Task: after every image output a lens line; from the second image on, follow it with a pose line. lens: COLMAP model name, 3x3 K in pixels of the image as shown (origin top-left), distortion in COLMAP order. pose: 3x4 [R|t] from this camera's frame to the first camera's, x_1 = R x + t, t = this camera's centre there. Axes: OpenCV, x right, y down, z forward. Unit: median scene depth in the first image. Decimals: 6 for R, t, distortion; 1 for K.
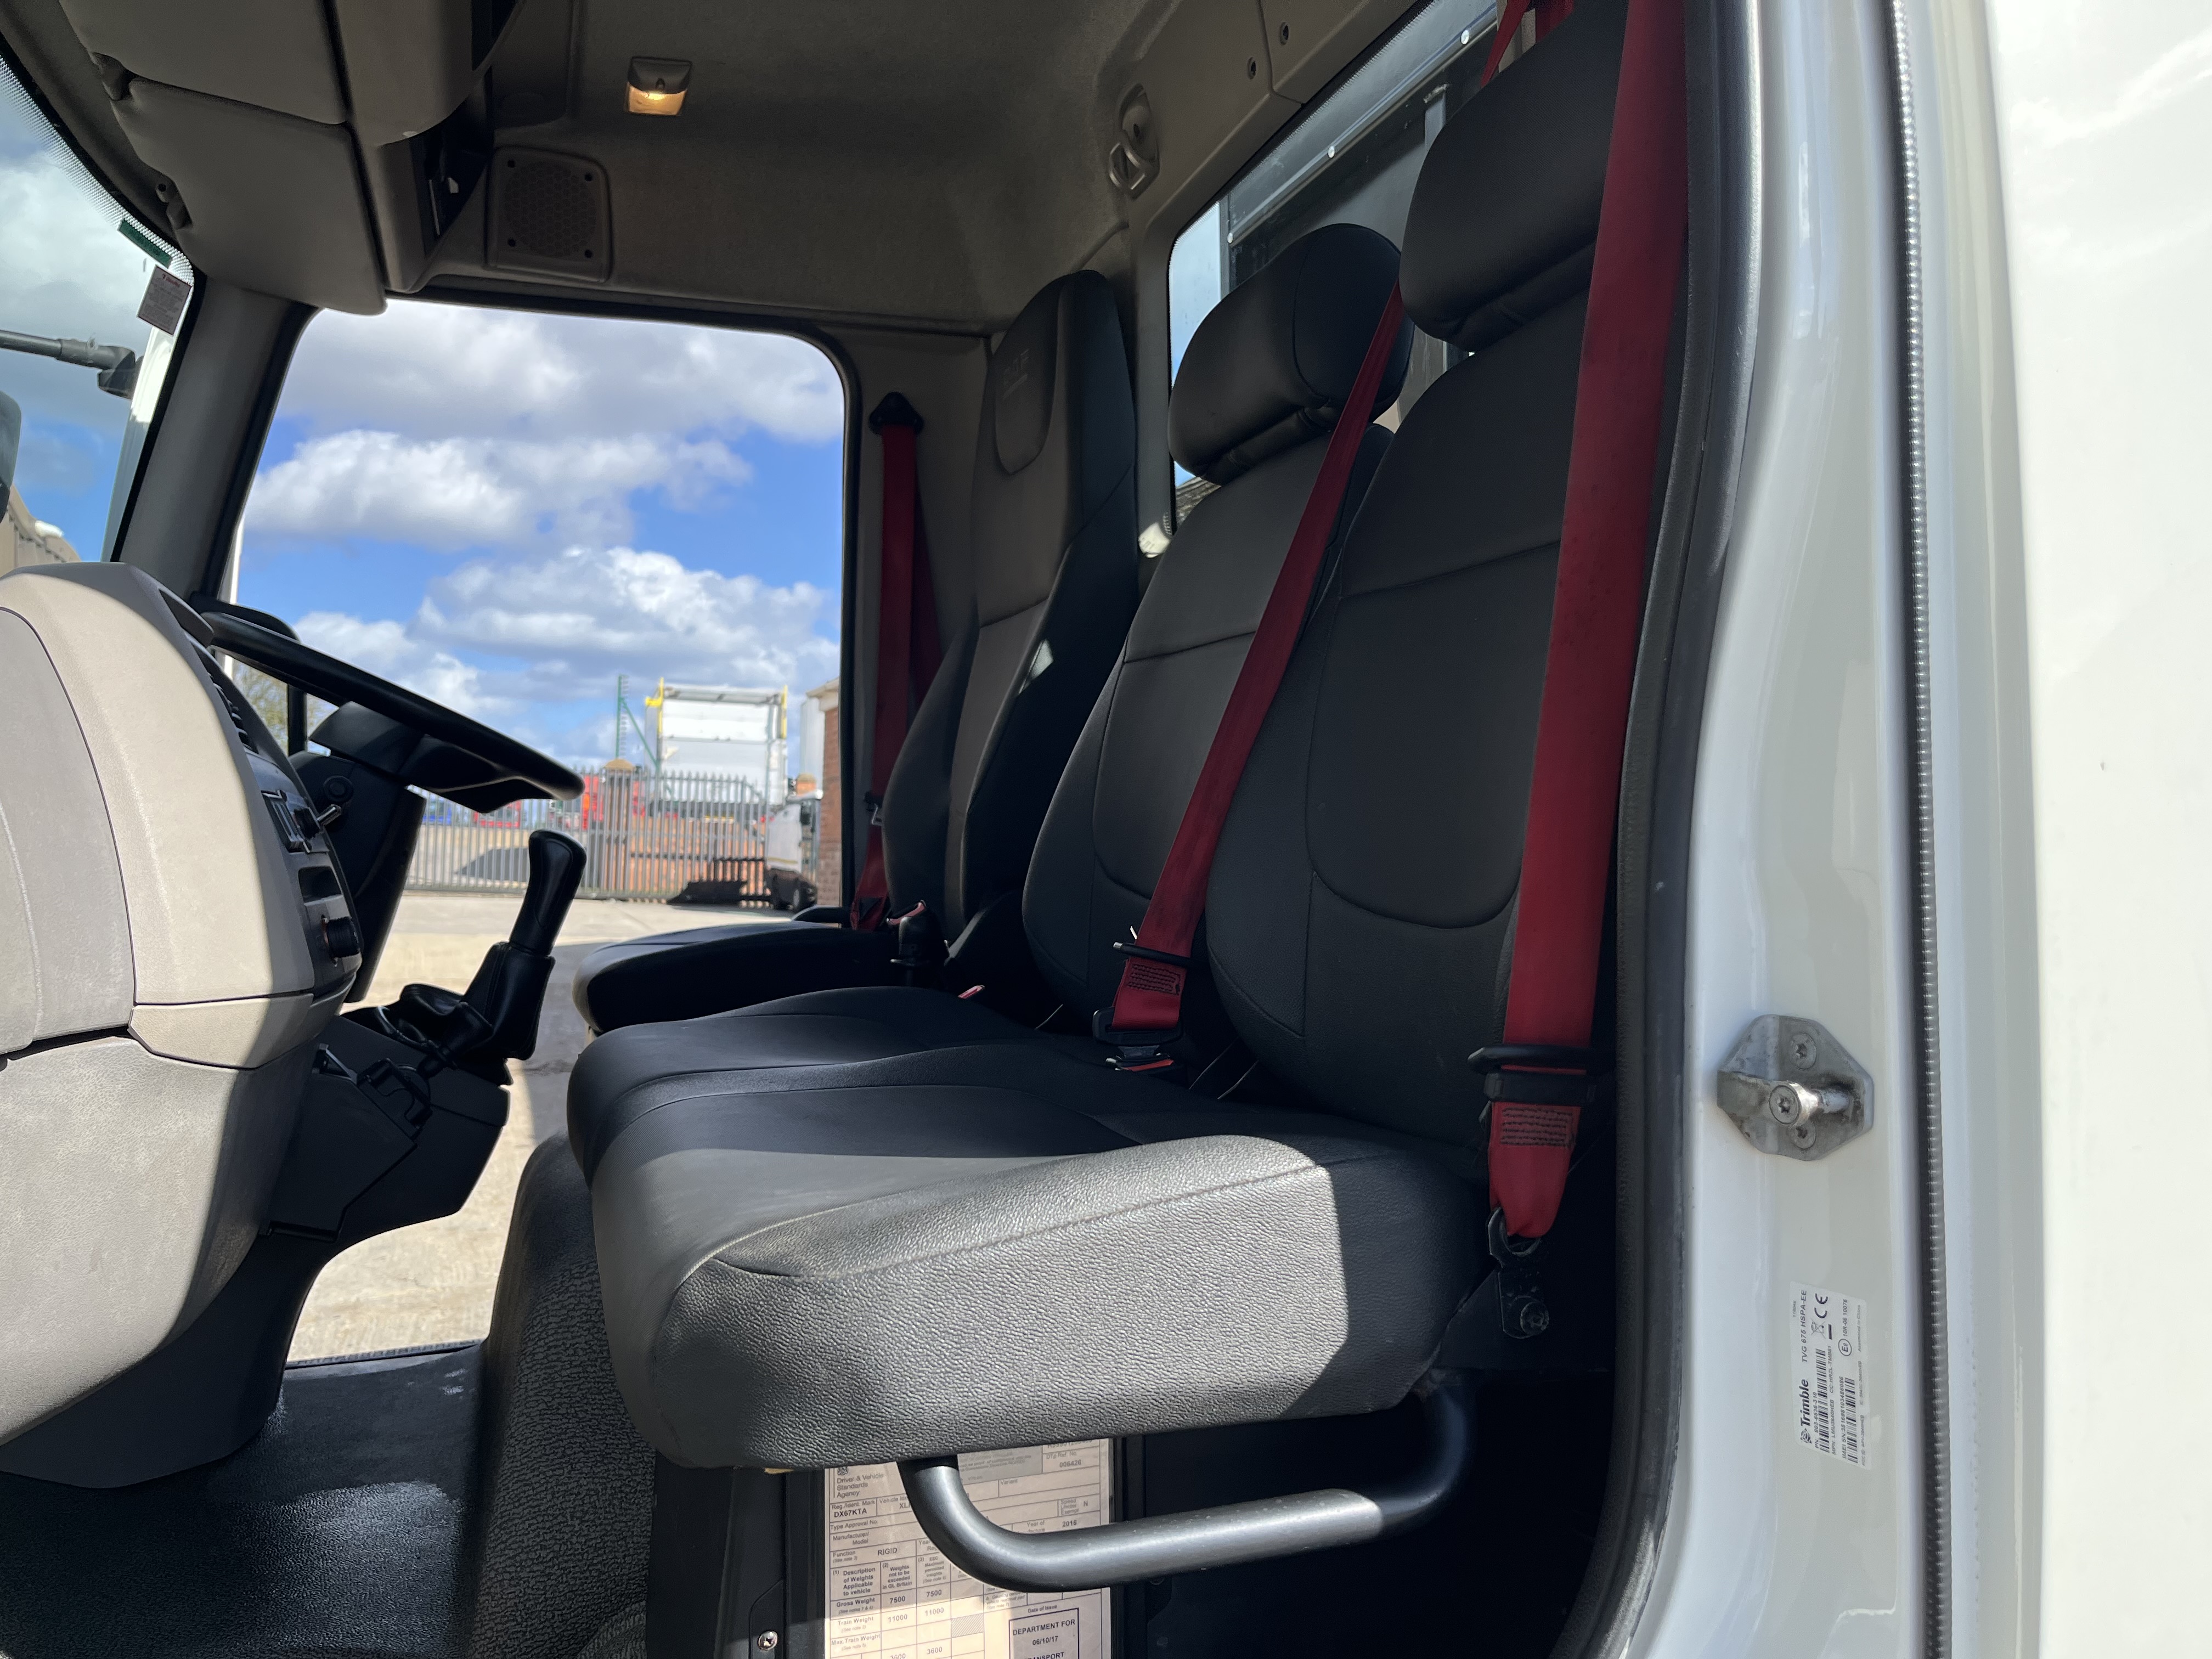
lens RADIAL K [[1719.0, 0, 1100.0], [0, 1719.0, 851.2], [0, 0, 1]] dist [0.008065, 0.001112]
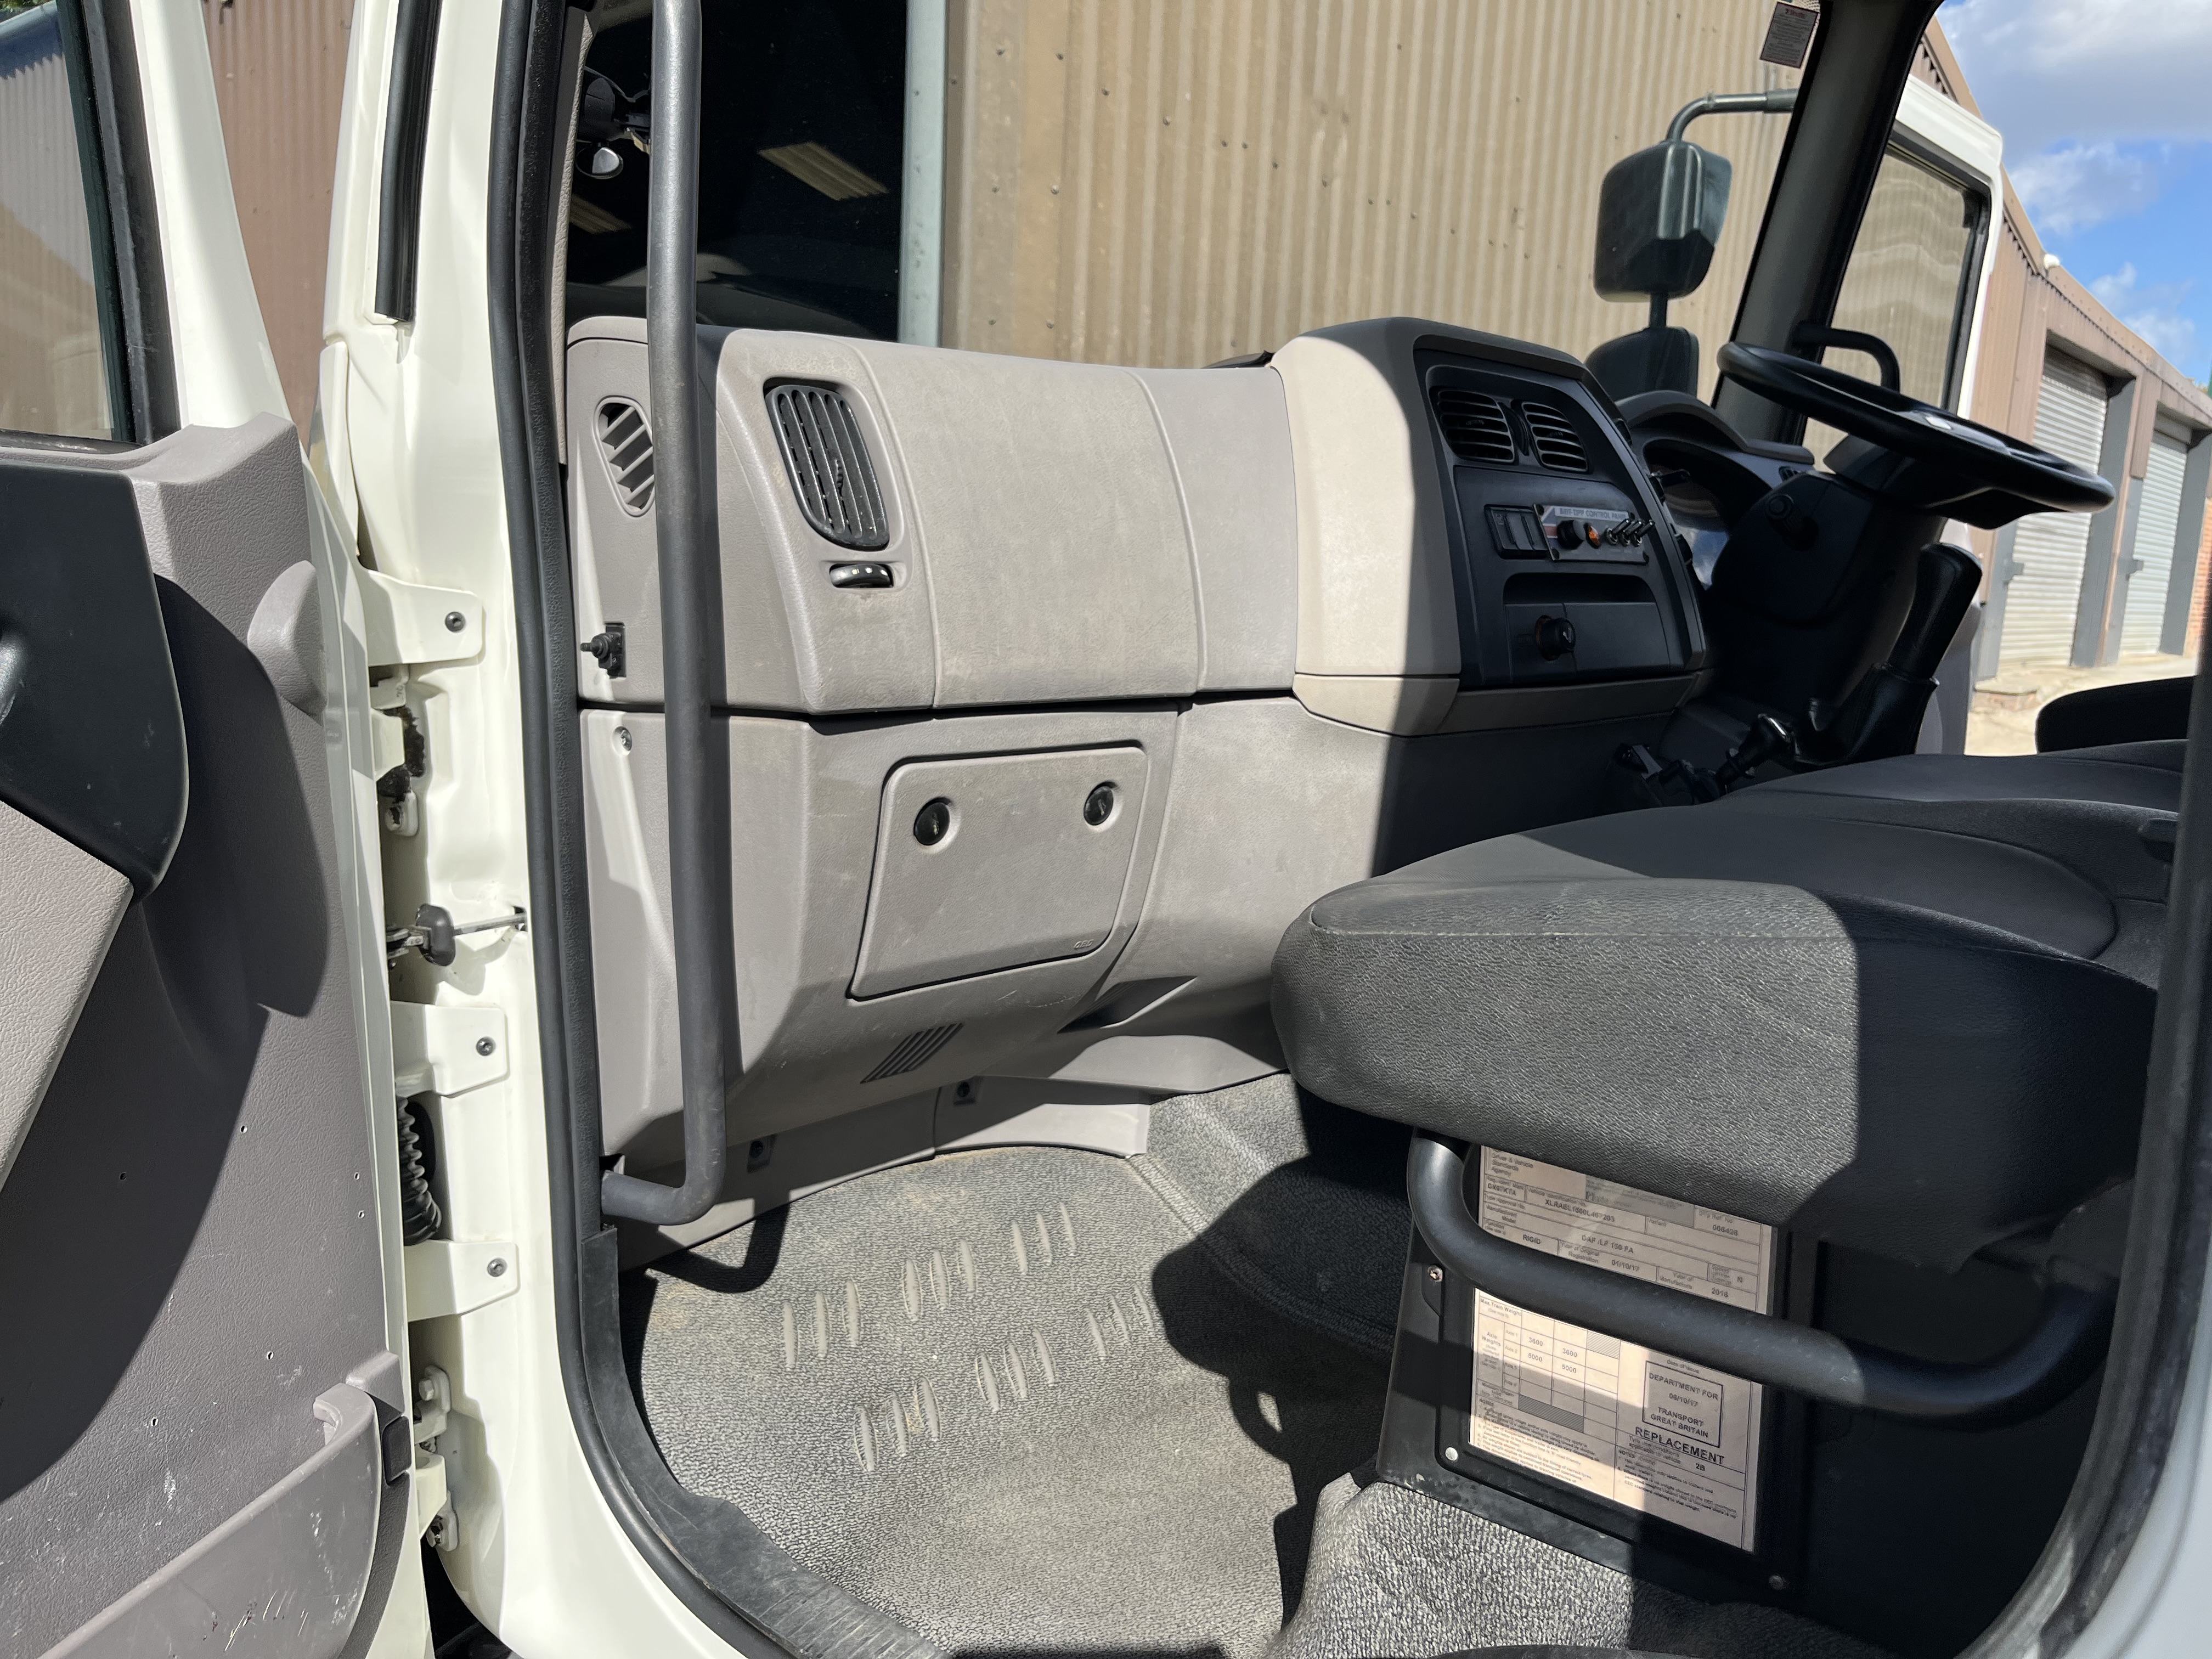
lens RADIAL K [[1697.4, 0, 1106.0], [0, 1697.4, 829.5], [0, 0, 1]] dist [0.051957, -0.080221]
pose [[0.477084, 0.137144, -0.868091, 0.496942], [-0.014167, 0.988821, 0.148431, 0.017586], [0.878743, -0.058516, 0.473694, 0.261874]]
